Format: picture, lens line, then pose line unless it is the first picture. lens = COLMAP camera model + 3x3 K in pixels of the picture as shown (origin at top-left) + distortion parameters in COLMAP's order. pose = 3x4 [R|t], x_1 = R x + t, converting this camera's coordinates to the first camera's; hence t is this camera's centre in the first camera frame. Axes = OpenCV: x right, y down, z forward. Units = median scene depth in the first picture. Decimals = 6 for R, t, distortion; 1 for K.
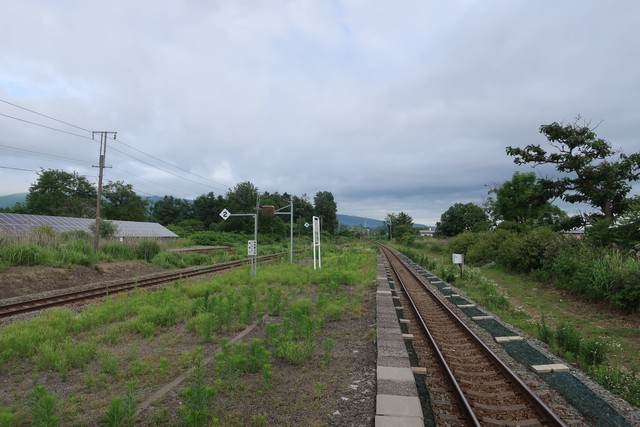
lens RADIAL K [[502.9, 0, 320.0], [0, 502.9, 213.5], [0, 0, 1]] dist [-0.006060, 0.005065]
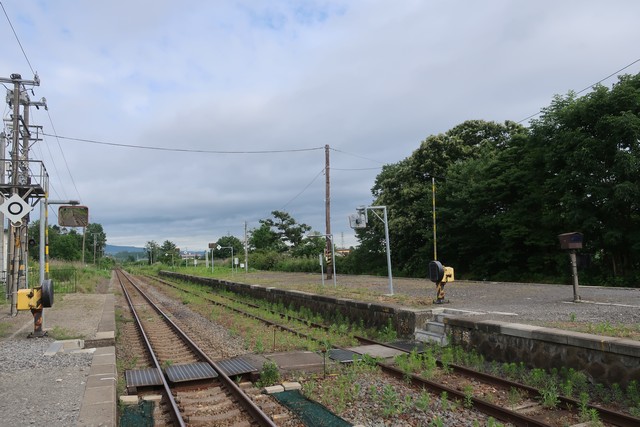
lens RADIAL K [[502.9, 0, 320.0], [0, 502.9, 213.5], [0, 0, 1]] dist [-0.006060, 0.005065]
pose [[0.875898, -0.002979, 0.482488, -0.177514], [0.025280, 0.998891, -0.039725, -0.018033], [-0.481834, 0.046992, 0.875001, -0.415737]]
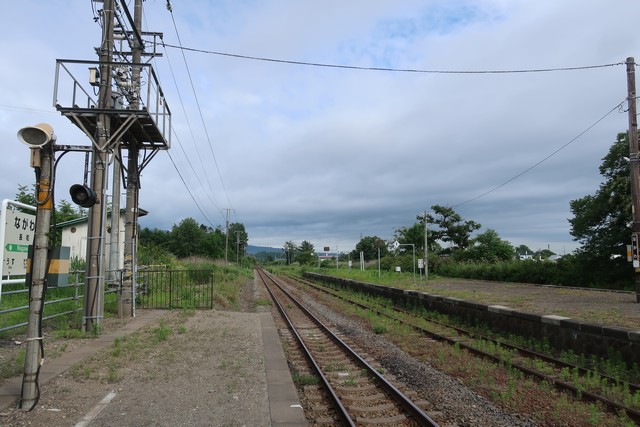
lens RADIAL K [[502.9, 0, 320.0], [0, 502.9, 213.5], [0, 0, 1]] dist [-0.006060, 0.005065]
pose [[0.970168, 0.001283, 0.242430, -0.169152], [0.011182, 0.998685, -0.050035, -0.012798], [-0.242175, 0.051253, 0.968878, -0.300303]]
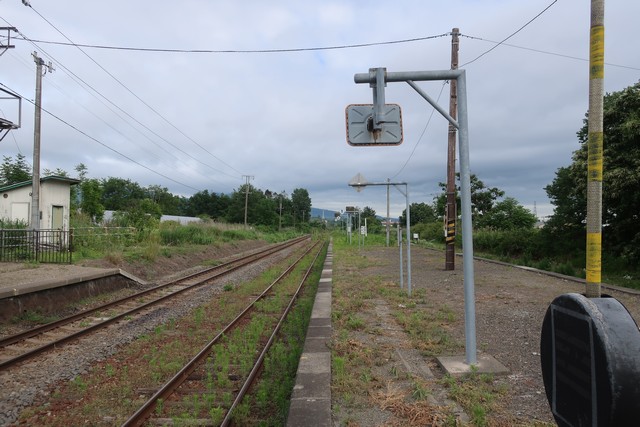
lens RADIAL K [[502.9, 0, 320.0], [0, 502.9, 213.5], [0, 0, 1]] dist [-0.006060, 0.005065]
pose [[0.996224, -0.003105, 0.086761, -0.095184], [0.001587, 0.999844, 0.017565, -0.013035], [-0.086802, -0.017361, 0.996074, -0.327530]]
